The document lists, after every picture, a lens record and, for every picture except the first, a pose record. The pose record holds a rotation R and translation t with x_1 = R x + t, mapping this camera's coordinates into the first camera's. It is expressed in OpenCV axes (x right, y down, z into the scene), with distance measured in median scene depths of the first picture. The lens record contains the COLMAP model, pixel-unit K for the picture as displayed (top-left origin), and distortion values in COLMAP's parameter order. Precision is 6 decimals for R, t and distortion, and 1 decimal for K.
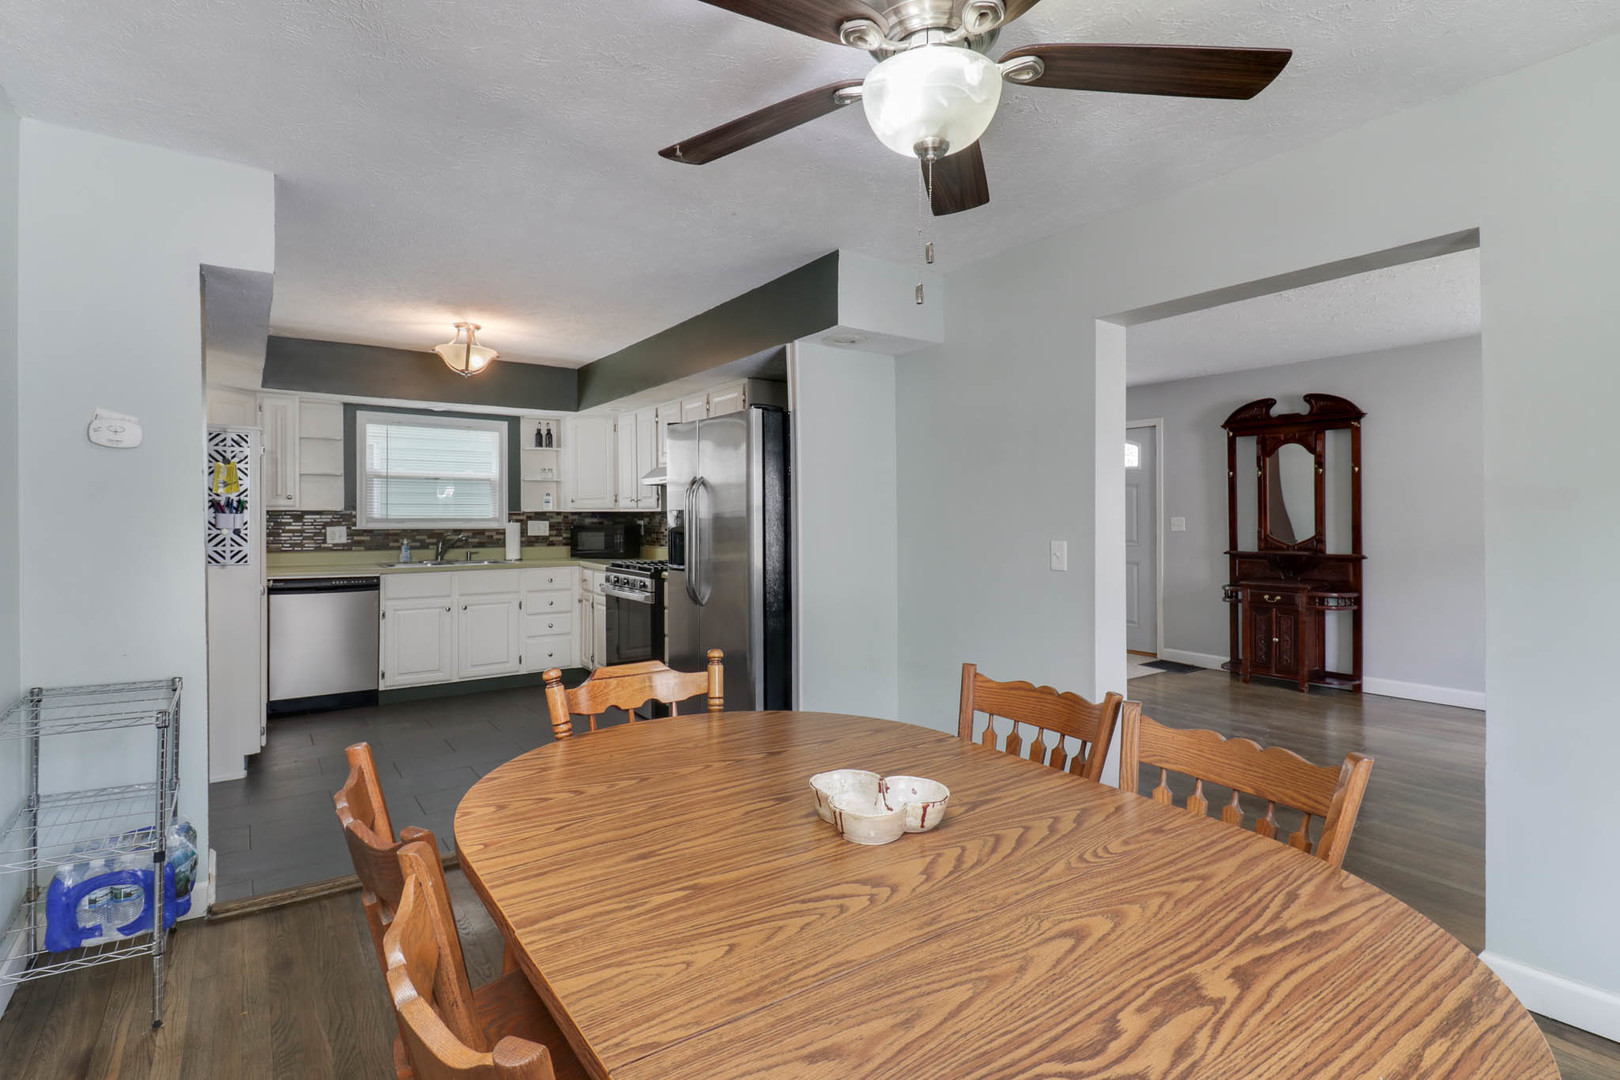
lens RADIAL K [[804.0, 0, 811.3], [0, 804.0, 528.9], [0, 0, 1]] dist [-0.001666, -0.000143]
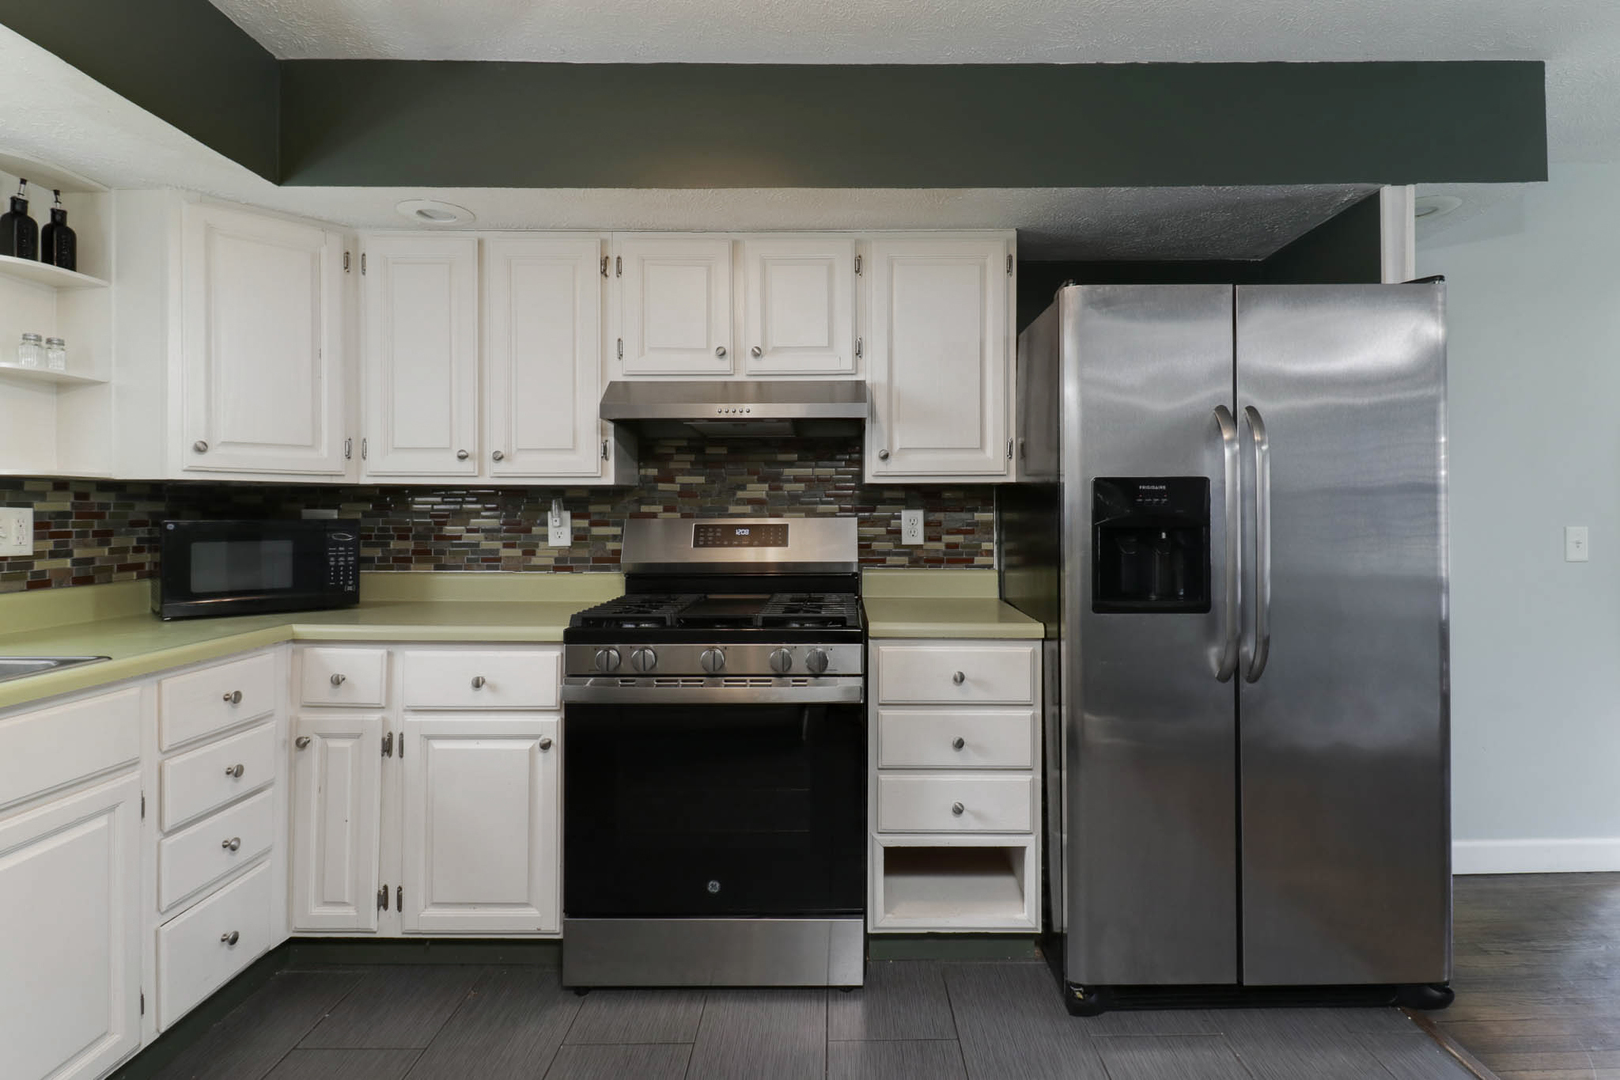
lens RADIAL K [[804.0, 0, 834.5], [0, 804.0, 507.8], [0, 0, 1]] dist [-0.001666, -0.000143]
pose [[0.566077, 0.002342, 0.824349, -0.412174], [0.012791, 0.999851, -0.011624, -0.002535], [-0.824253, 0.017124, 0.565962, 0.582382]]
